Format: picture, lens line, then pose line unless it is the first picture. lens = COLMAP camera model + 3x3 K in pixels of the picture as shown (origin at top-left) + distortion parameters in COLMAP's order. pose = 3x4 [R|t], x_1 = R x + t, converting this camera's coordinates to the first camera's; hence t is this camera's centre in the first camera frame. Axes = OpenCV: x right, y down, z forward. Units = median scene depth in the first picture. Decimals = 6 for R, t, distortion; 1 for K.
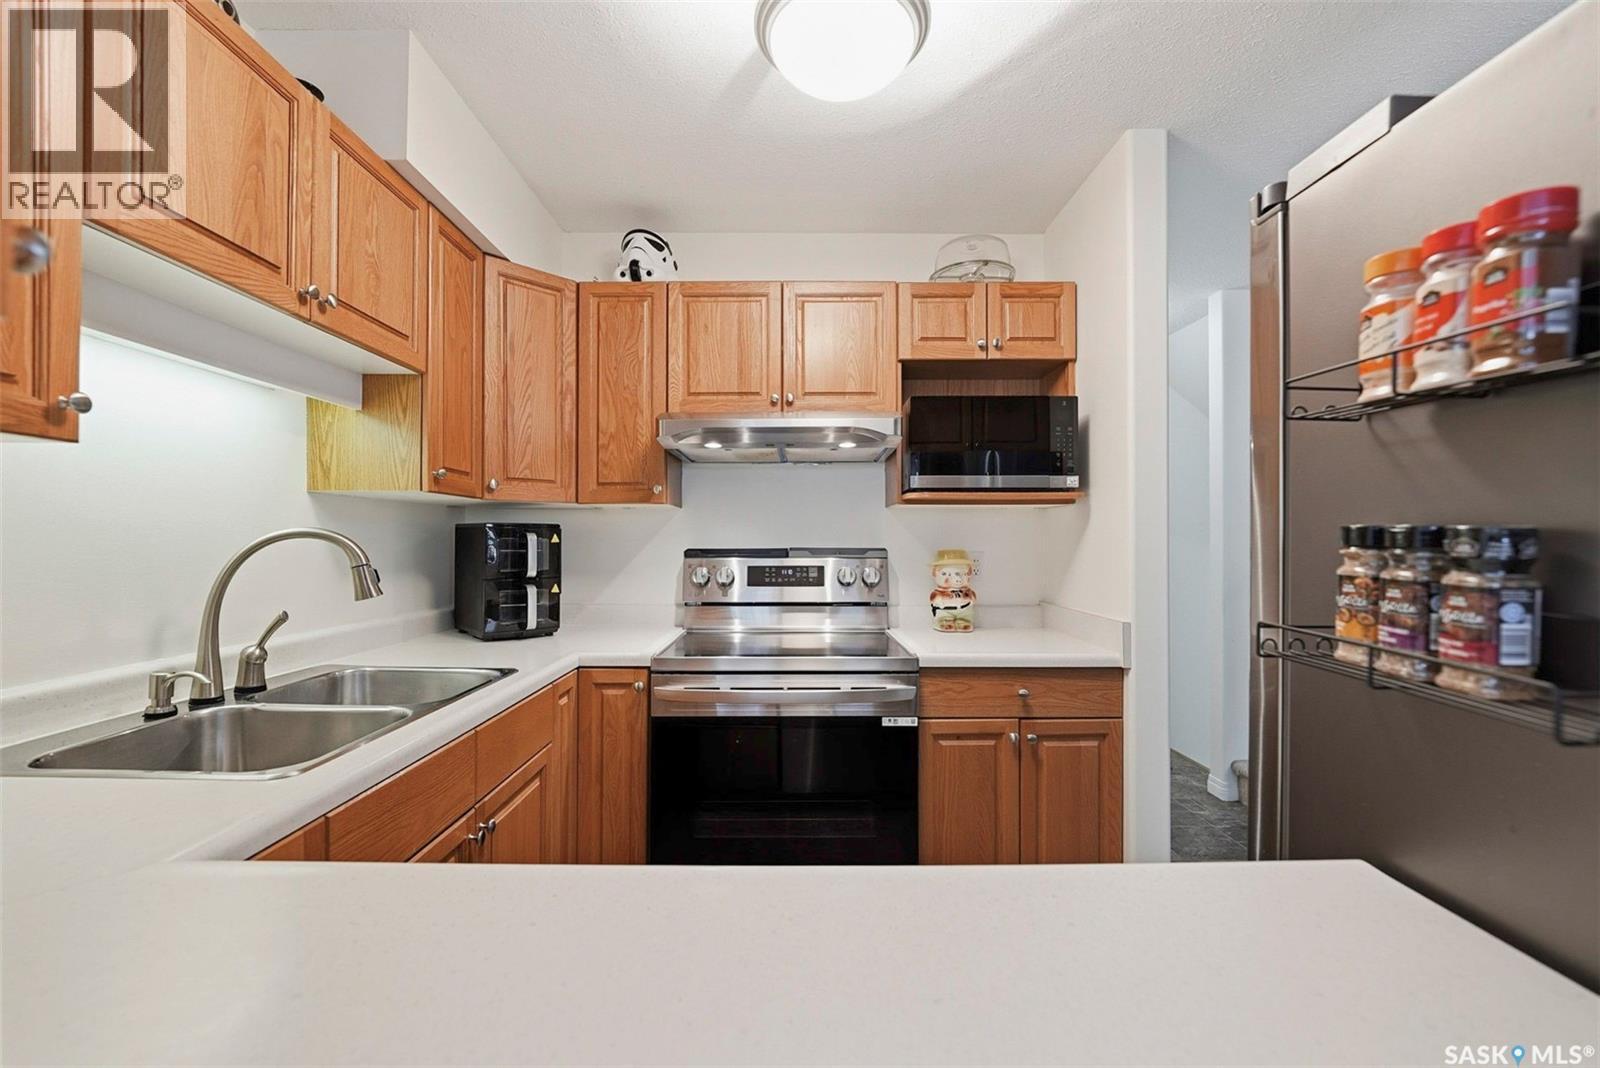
lens RADIAL K [[679.0, 0, 790.5], [0, 679.0, 538.8], [0, 0, 1]] dist [-0.011406, 0.001789]
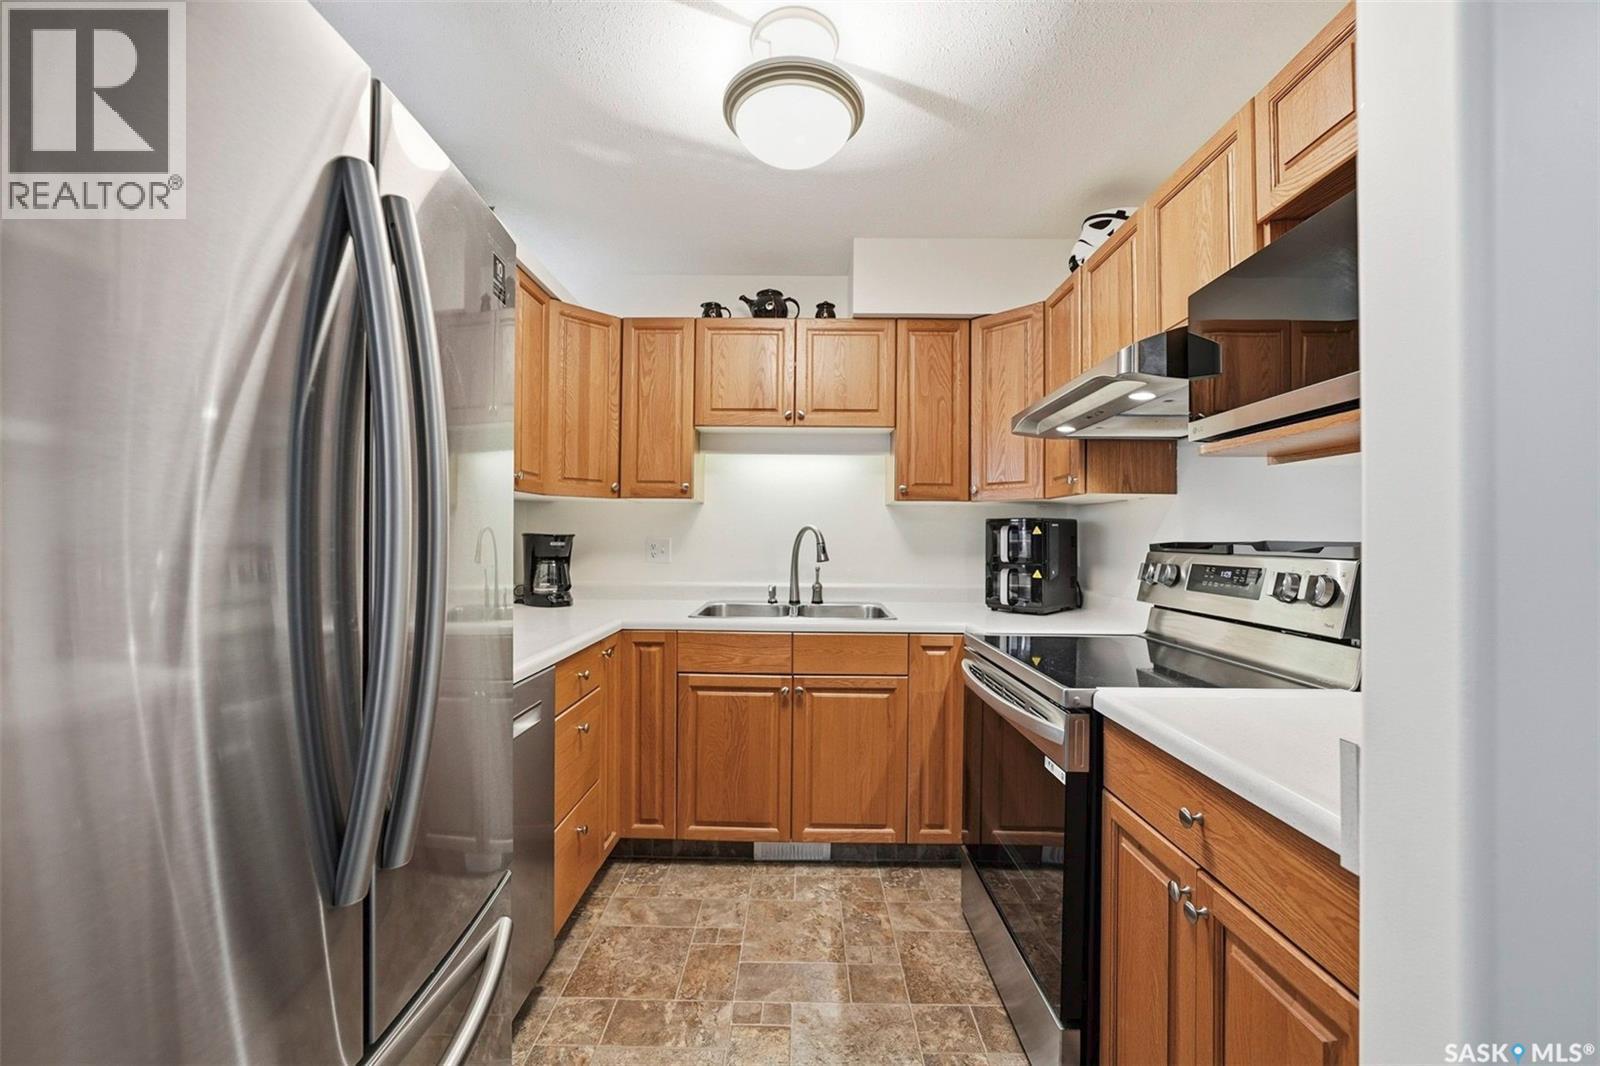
lens RADIAL K [[620.2, 0, 789.7], [0, 620.2, 532.1], [0, 0, 1]] dist [-0.016847, 0.000123]
pose [[-0.028053, -0.011609, -0.999539, 0.713379], [-0.007098, 0.999910, -0.011414, 0.016342], [0.999581, 0.006775, -0.028133, 0.614202]]
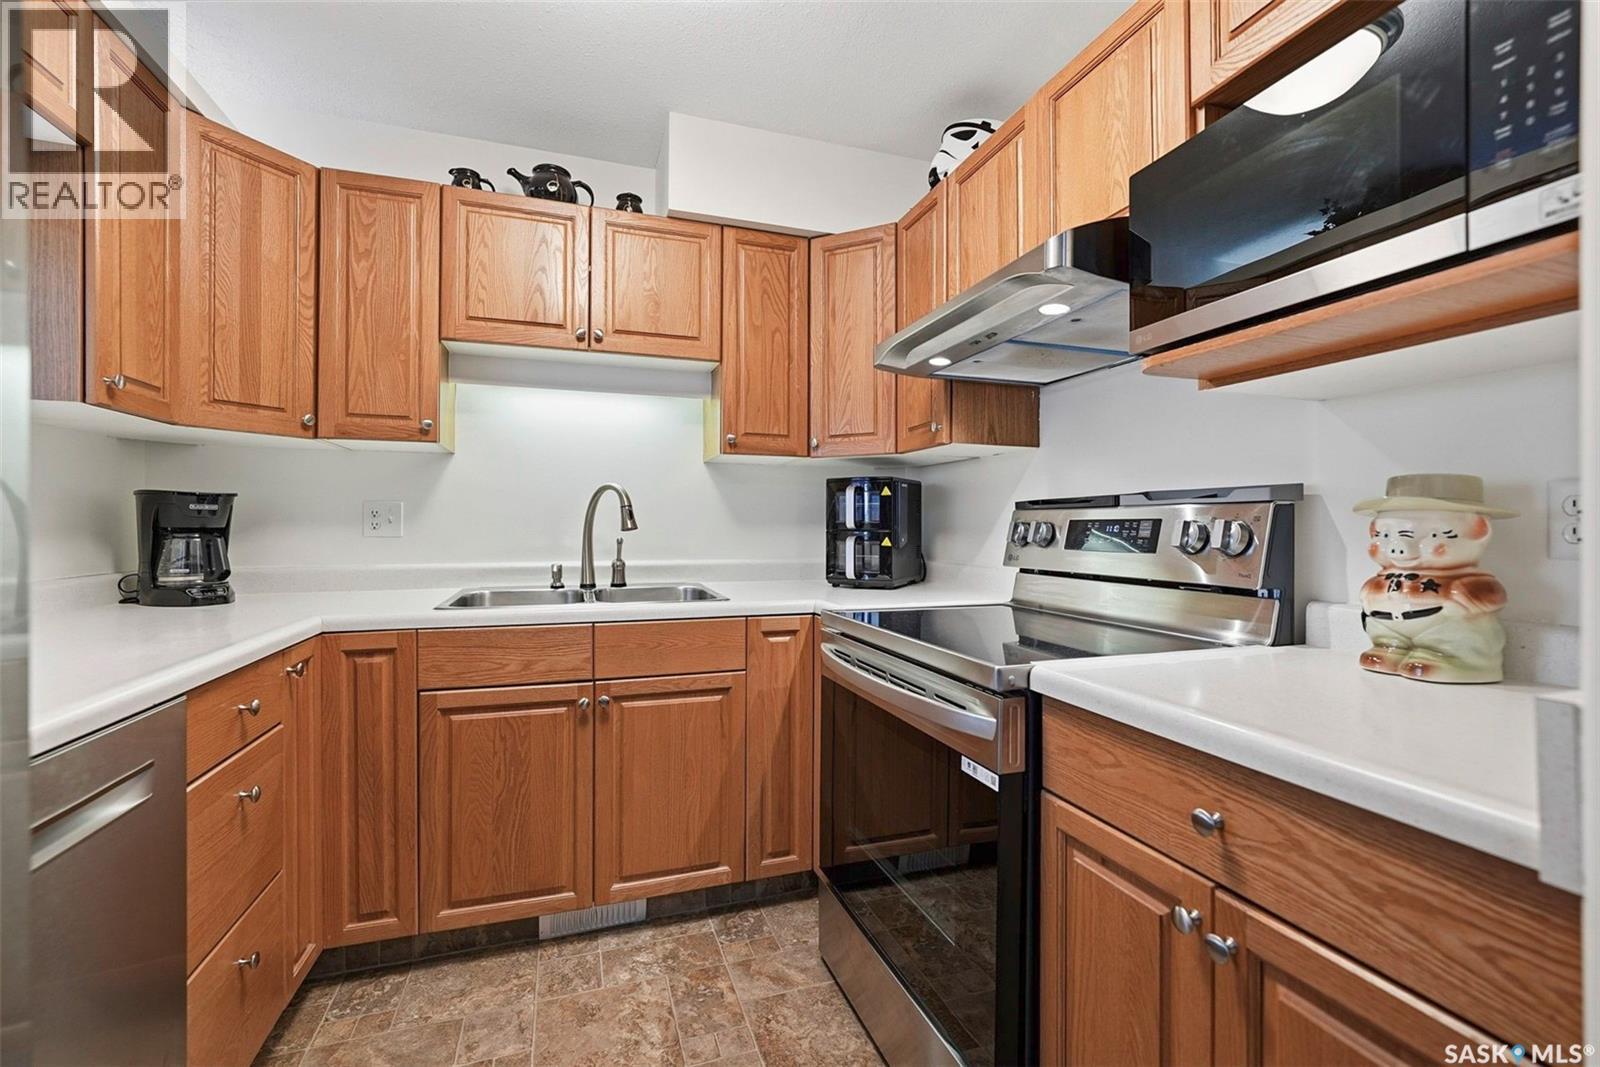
lens RADIAL K [[679.0, 0, 795.8], [0, 679.0, 527.7], [0, 0, 1]] dist [-0.011406, 0.001789]
pose [[0.311635, -0.000110, -0.950202, 0.553390], [-0.001162, 0.999999, -0.000497, 0.053019], [0.950201, 0.001259, 0.311634, 0.569341]]
